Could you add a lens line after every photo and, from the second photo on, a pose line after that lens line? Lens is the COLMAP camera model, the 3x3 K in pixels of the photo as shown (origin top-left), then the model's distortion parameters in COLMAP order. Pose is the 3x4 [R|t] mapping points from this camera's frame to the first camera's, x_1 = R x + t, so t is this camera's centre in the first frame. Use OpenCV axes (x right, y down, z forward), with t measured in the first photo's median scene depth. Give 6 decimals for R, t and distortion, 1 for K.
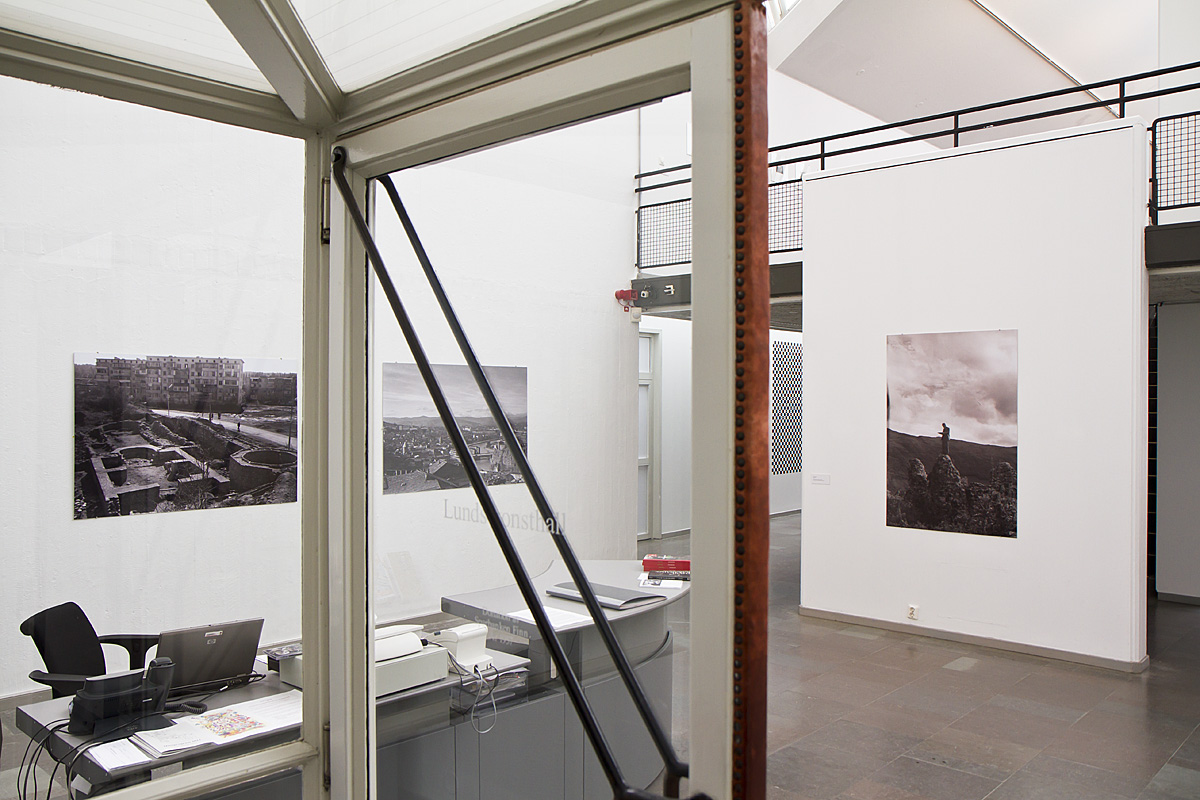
lens RADIAL K [[957.9, 0, 600.4], [0, 957.9, 400.4], [0, 0, 1]] dist [-0.018215, -0.003697]
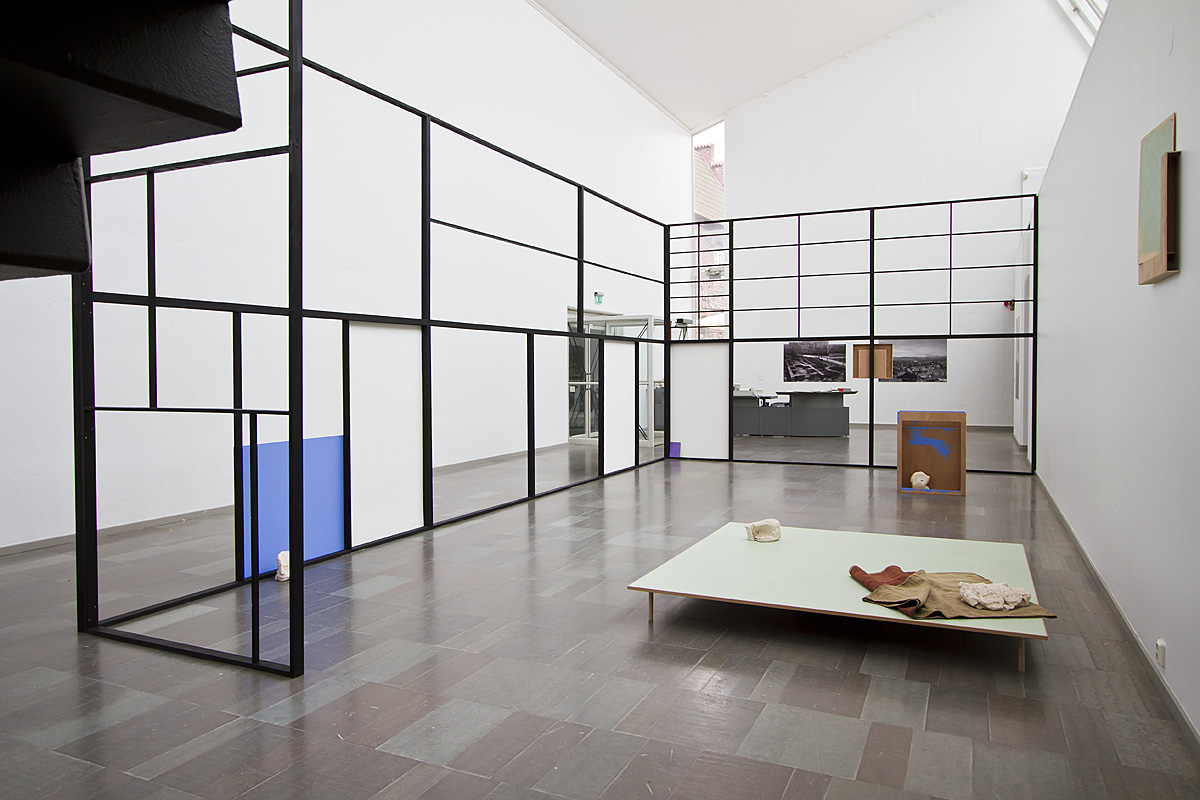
lens RADIAL K [[802.8, 0, 599.8], [0, 802.8, 397.7], [0, 0, 1]] dist [-0.000475, -0.000027]
pose [[0.314708, 0.016761, -0.949041, 2.605868], [-0.001032, 0.999850, 0.017316, 0.140861], [0.949188, -0.004470, 0.314678, -0.886974]]
